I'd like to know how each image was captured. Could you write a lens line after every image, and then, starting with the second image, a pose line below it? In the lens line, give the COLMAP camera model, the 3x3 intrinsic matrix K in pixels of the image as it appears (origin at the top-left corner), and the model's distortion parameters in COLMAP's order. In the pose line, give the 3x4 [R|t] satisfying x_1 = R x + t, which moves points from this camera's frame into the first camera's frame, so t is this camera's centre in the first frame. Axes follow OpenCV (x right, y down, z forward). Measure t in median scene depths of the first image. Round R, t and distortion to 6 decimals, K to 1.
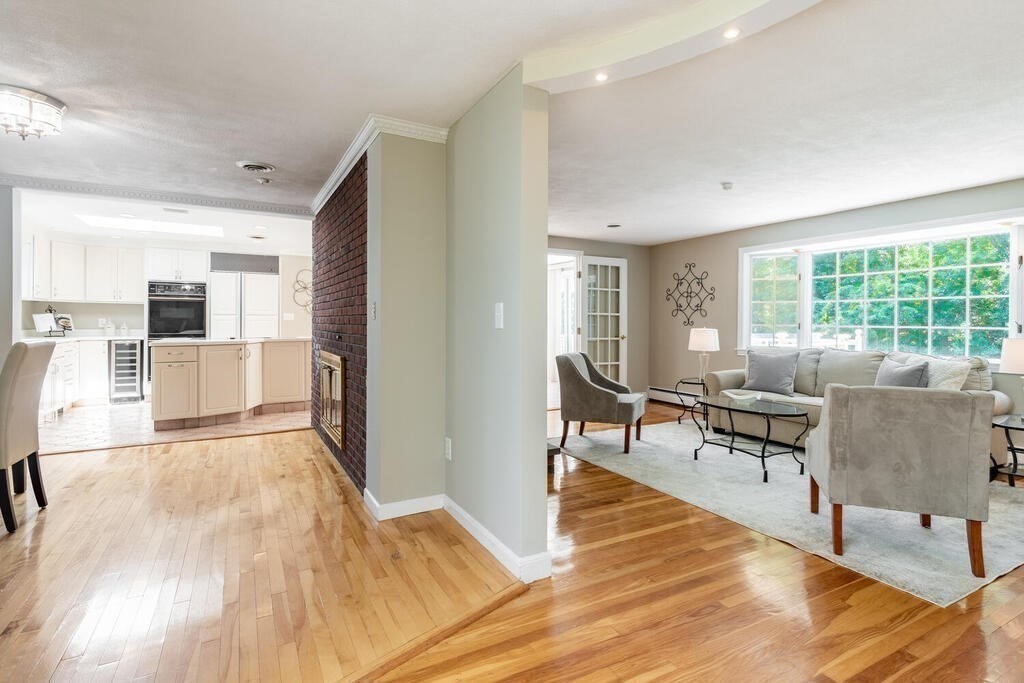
lens RADIAL K [[501.7, 0, 509.8], [0, 501.7, 321.2], [0, 0, 1]] dist [-0.001565, -0.000970]
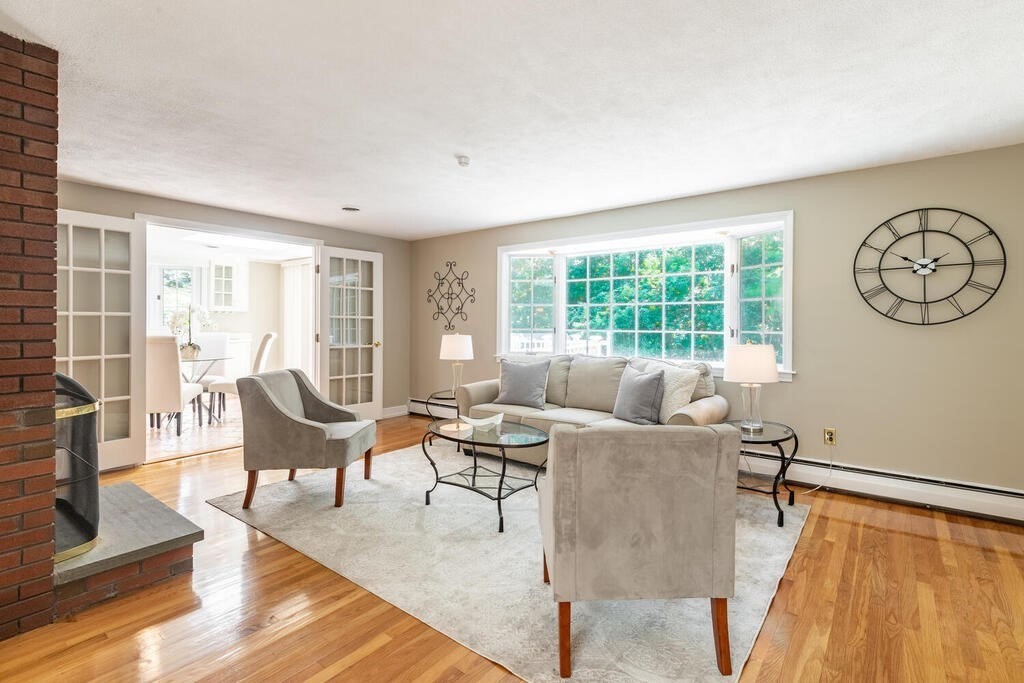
lens RADIAL K [[482.7, 0, 510.9], [0, 482.7, 319.3], [0, 0, 1]] dist [0.000478, -0.000087]
pose [[0.921228, 0.000349, 0.389022, 0.187474], [0.001759, 0.999986, -0.005064, -0.009751], [-0.389018, 0.005349, 0.921215, 0.237851]]
